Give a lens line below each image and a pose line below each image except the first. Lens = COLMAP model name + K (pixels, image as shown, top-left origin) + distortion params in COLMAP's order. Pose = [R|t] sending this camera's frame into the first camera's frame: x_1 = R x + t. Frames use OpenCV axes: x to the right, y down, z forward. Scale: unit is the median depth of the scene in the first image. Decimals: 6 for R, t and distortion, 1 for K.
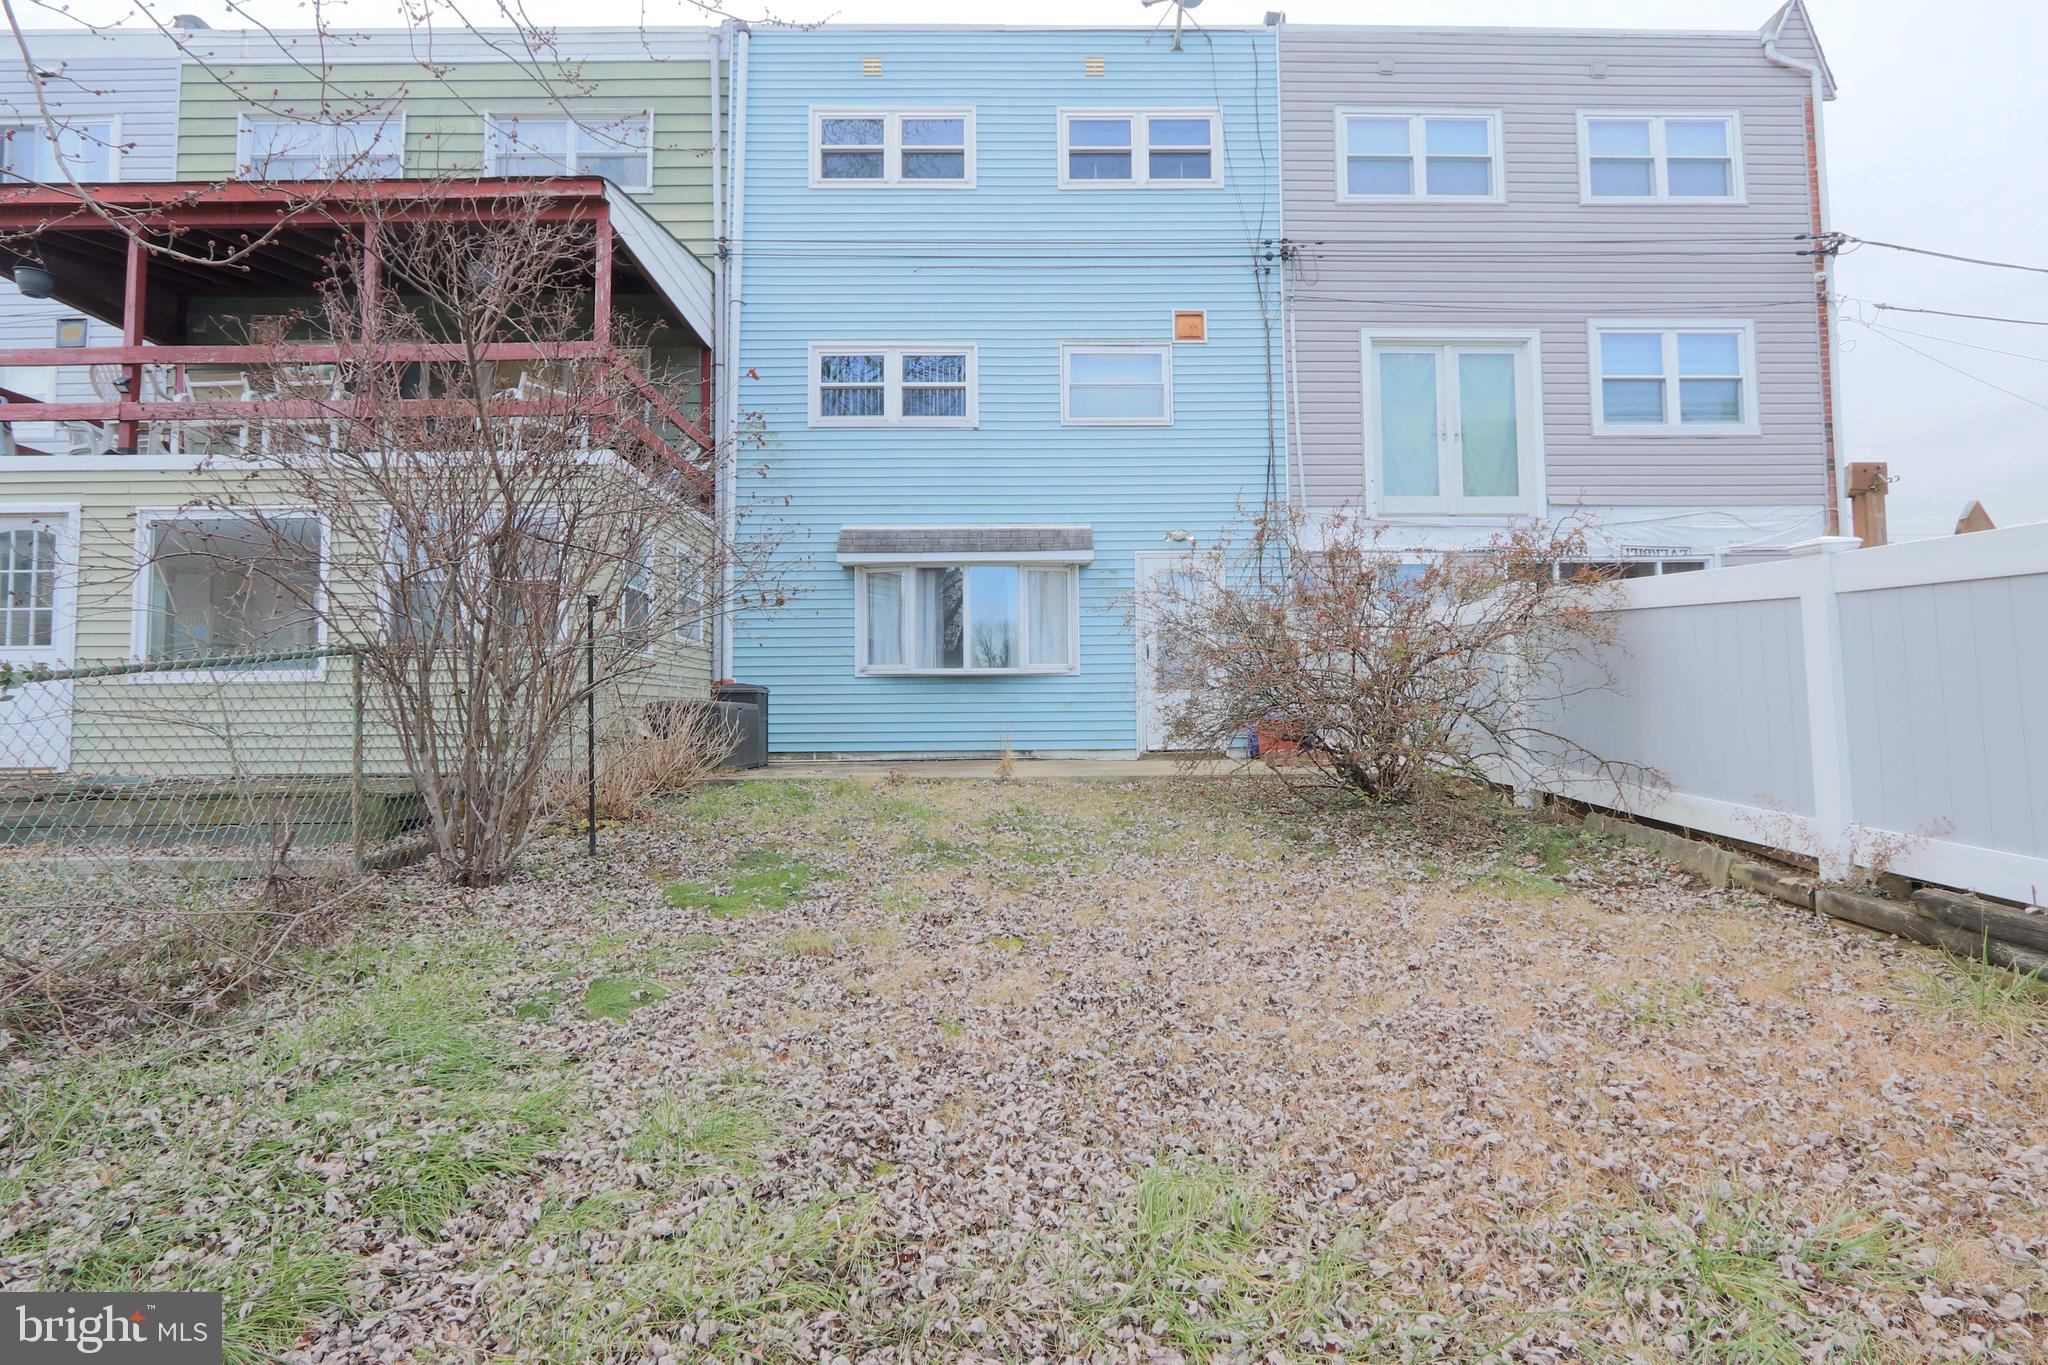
lens RADIAL K [[1069.0, 0, 1025.5], [0, 1069.0, 667.4], [0, 0, 1]] dist [-0.014127, 0.002208]
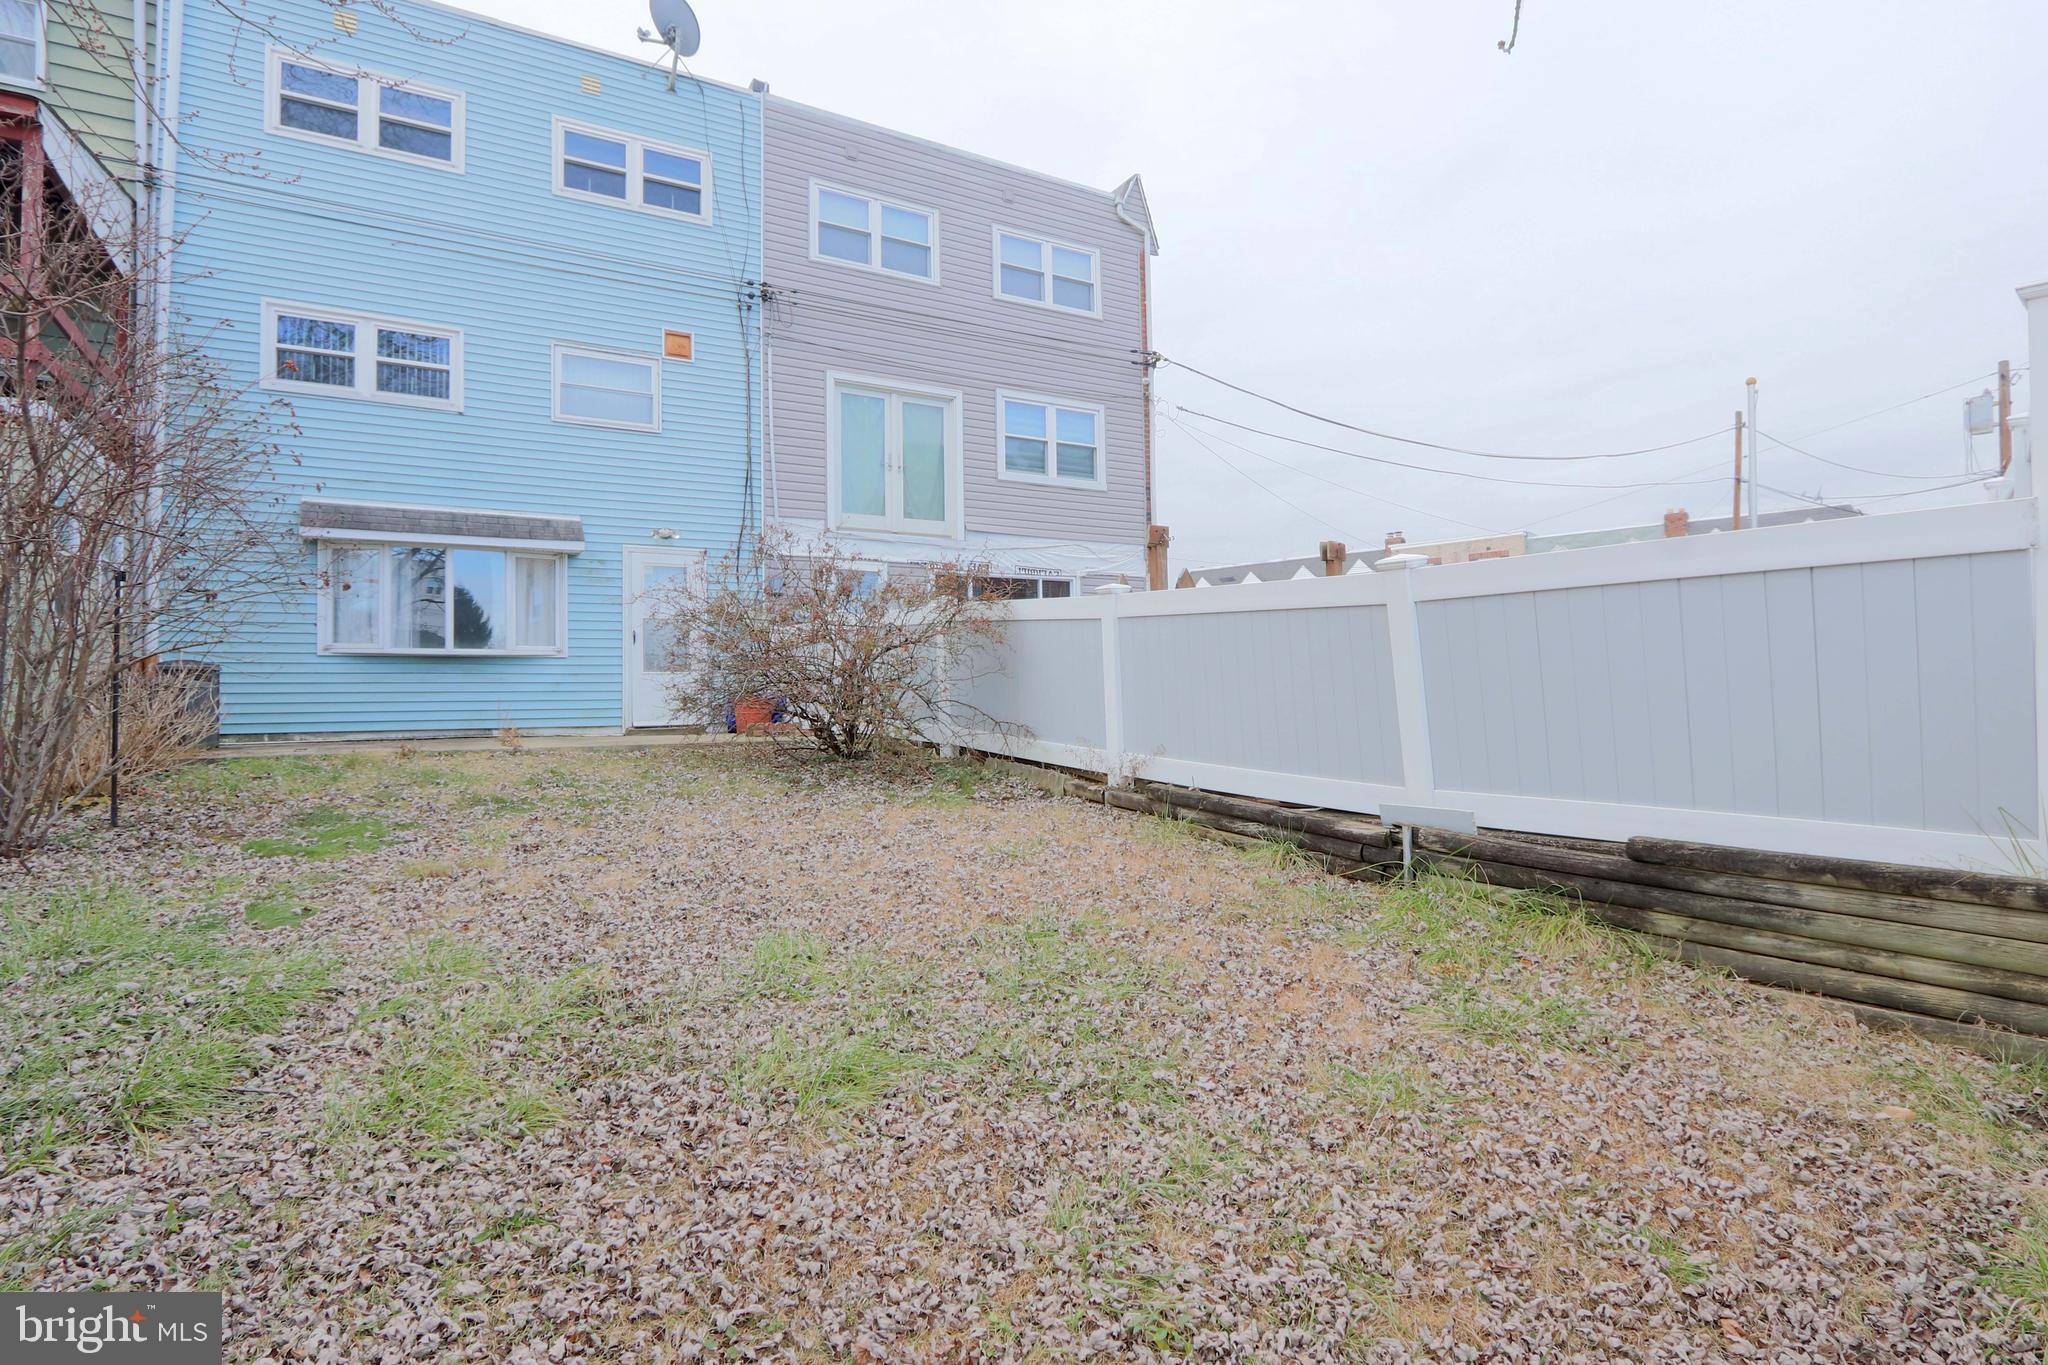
lens RADIAL K [[998.3, 0, 1023.8], [0, 998.3, 677.3], [0, 0, 1]] dist [-0.022731, 0.006030]
pose [[0.868678, 0.008293, 0.495308, -0.045970], [-0.019838, 0.999640, 0.018056, 0.000082], [-0.494980, -0.025511, 0.868530, -0.090729]]
